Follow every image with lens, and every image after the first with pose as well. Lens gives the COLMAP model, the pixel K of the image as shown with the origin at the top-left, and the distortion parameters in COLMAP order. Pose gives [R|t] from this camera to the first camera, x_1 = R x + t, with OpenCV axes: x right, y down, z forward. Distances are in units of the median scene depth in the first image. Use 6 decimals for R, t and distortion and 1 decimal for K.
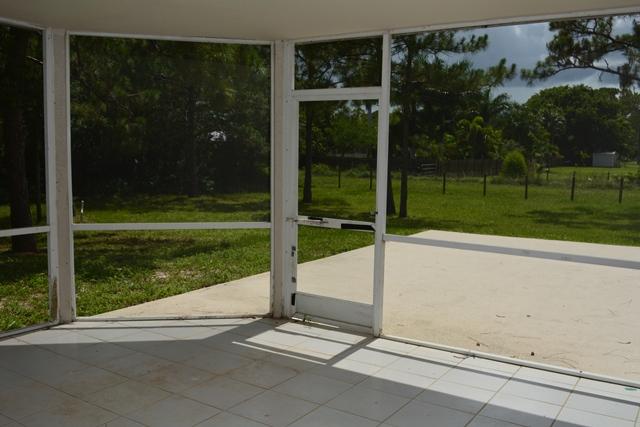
lens RADIAL K [[587.3, 0, 319.0], [0, 587.3, 214.8], [0, 0, 1]] dist [-0.072463, 0.000000]
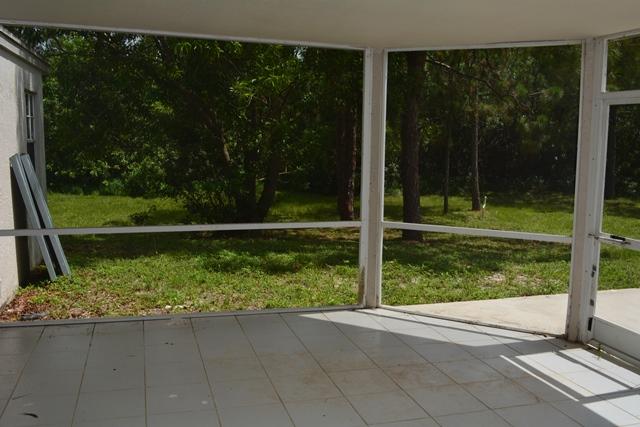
lens RADIAL K [[587.3, 0, 324.4], [0, 587.3, 213.1], [0, 0, 1]] dist [-0.072463, 0.000000]
pose [[0.772388, 0.073944, -0.630832, 0.194914], [-0.071699, 0.997002, 0.029076, -0.023771], [0.631091, 0.022772, 0.775375, 0.049453]]
